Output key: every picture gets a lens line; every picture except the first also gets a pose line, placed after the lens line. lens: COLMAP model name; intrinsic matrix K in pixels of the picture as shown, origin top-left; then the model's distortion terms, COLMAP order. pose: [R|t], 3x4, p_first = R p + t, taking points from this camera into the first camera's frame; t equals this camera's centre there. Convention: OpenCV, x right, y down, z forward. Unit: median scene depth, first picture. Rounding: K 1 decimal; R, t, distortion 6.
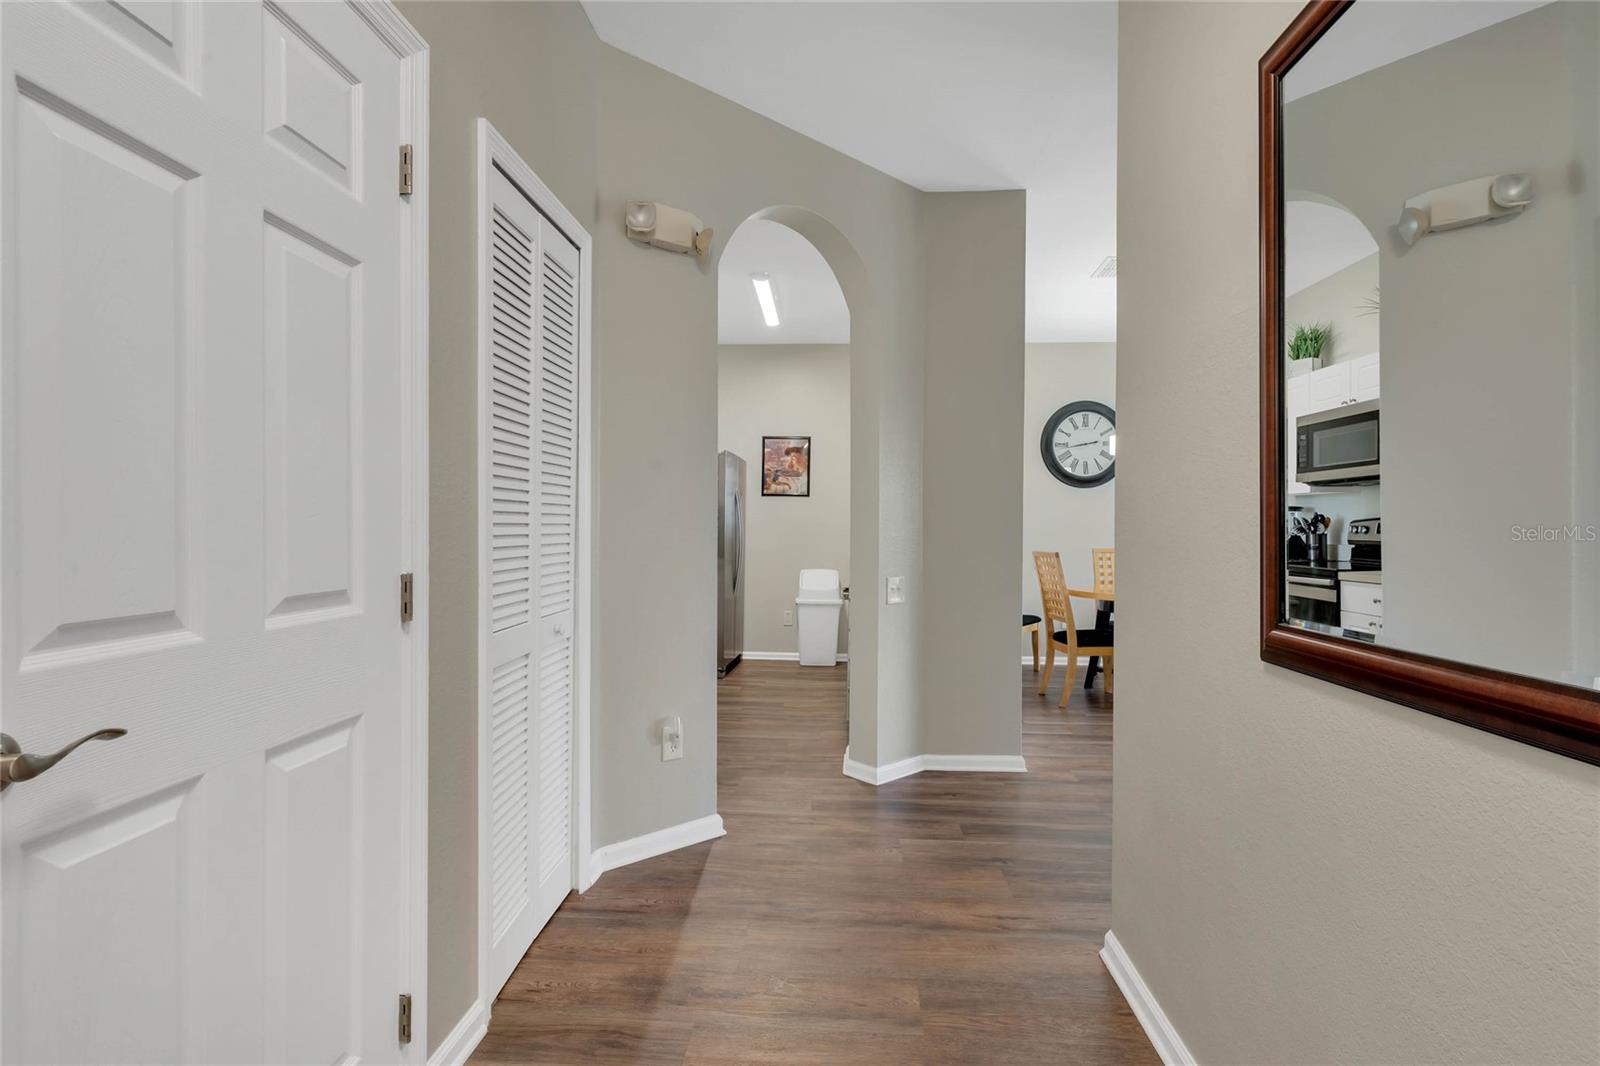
lens RADIAL K [[736.7, 0, 800.0], [0, 736.7, 533.0], [0, 0, 1]] dist [0.000451, 0.000563]
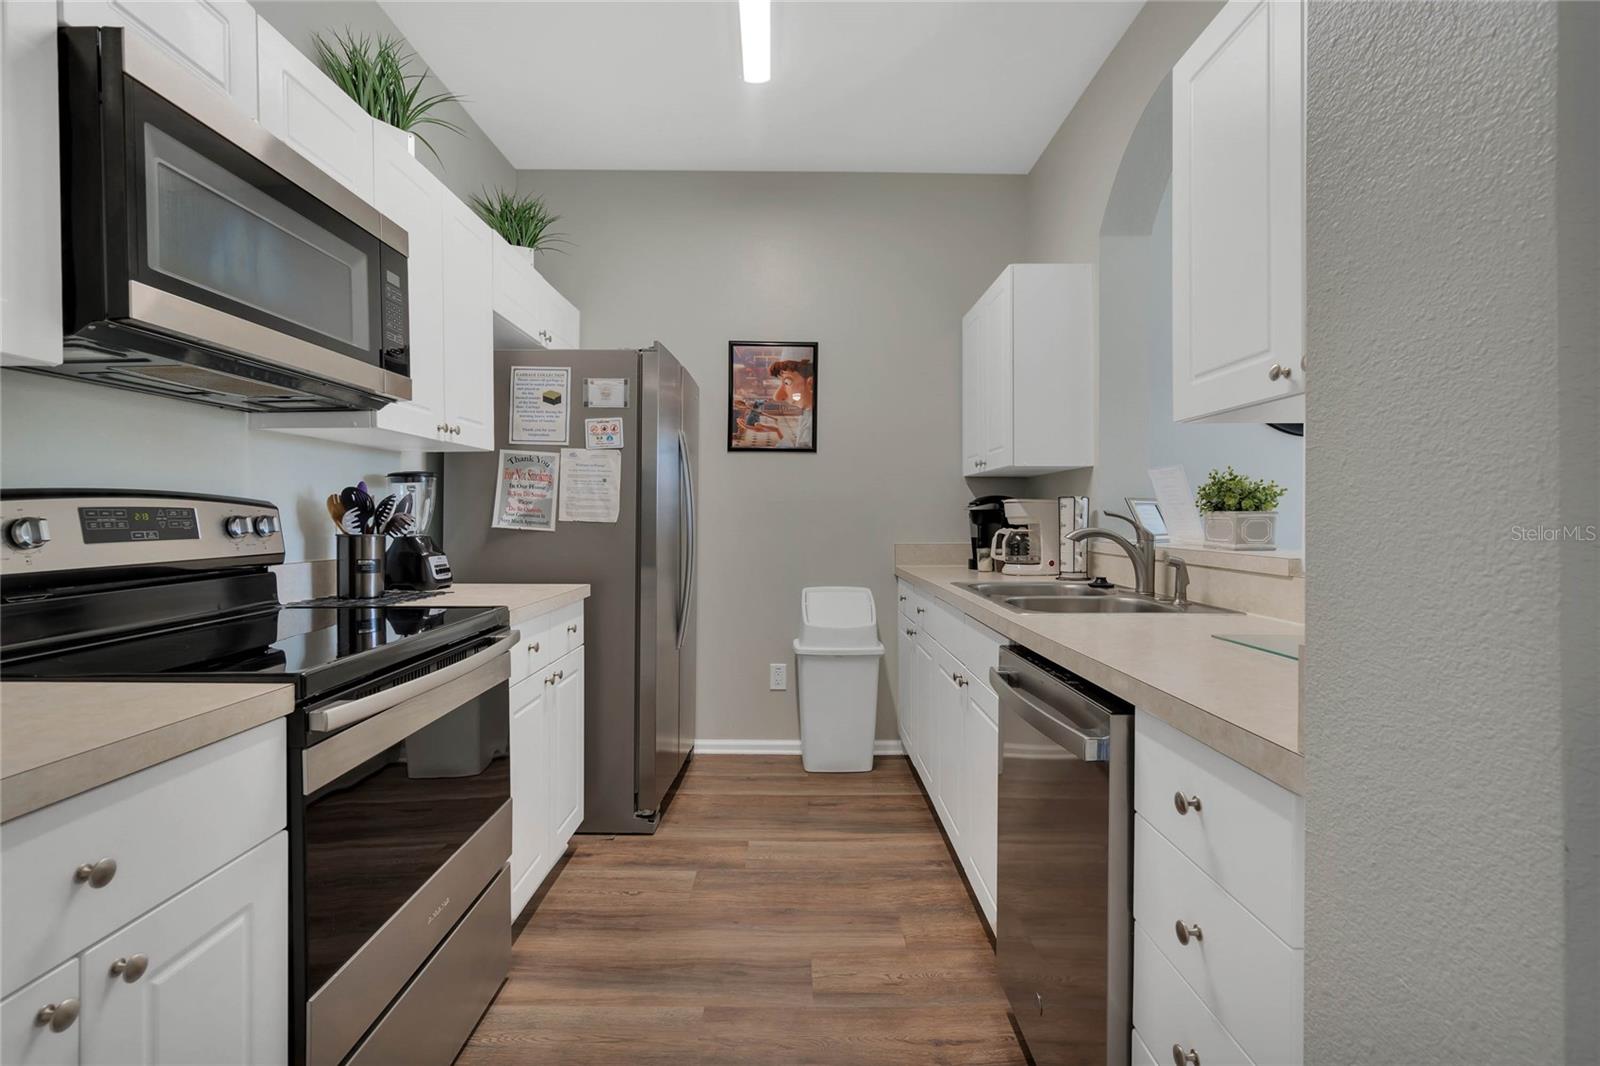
lens RADIAL K [[737.1, 0, 798.5], [0, 737.1, 521.3], [0, 0, 1]] dist [0.001180, 0.000707]
pose [[0.997263, -0.006574, 0.073649, -0.040864], [0.005701, 0.999911, 0.012054, -0.005098], [-0.073722, -0.011601, 0.997211, 0.456942]]
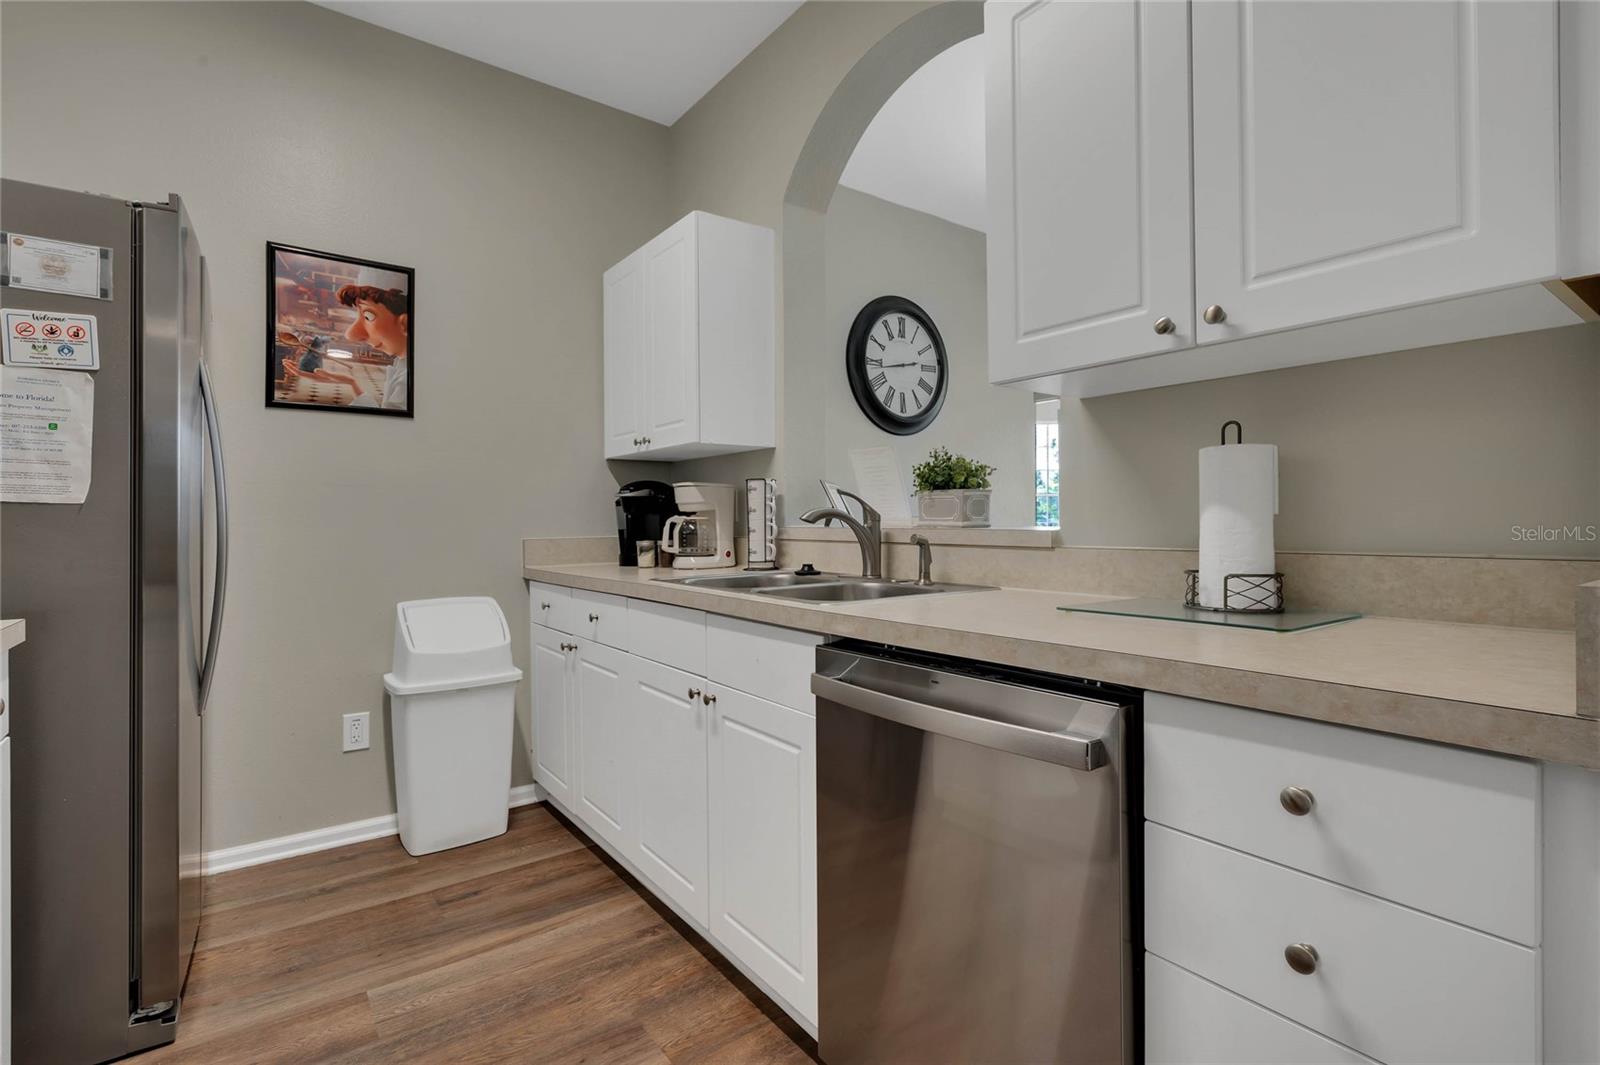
lens RADIAL K [[749.1, 0, 798.4], [0, 749.1, 519.3], [0, 0, 1]] dist [0.000330, 0.000525]
pose [[0.760450, -0.012426, 0.649277, -0.093402], [0.010238, 0.999922, 0.007146, 0.005121], [-0.649316, 0.001213, 0.760518, 0.553476]]
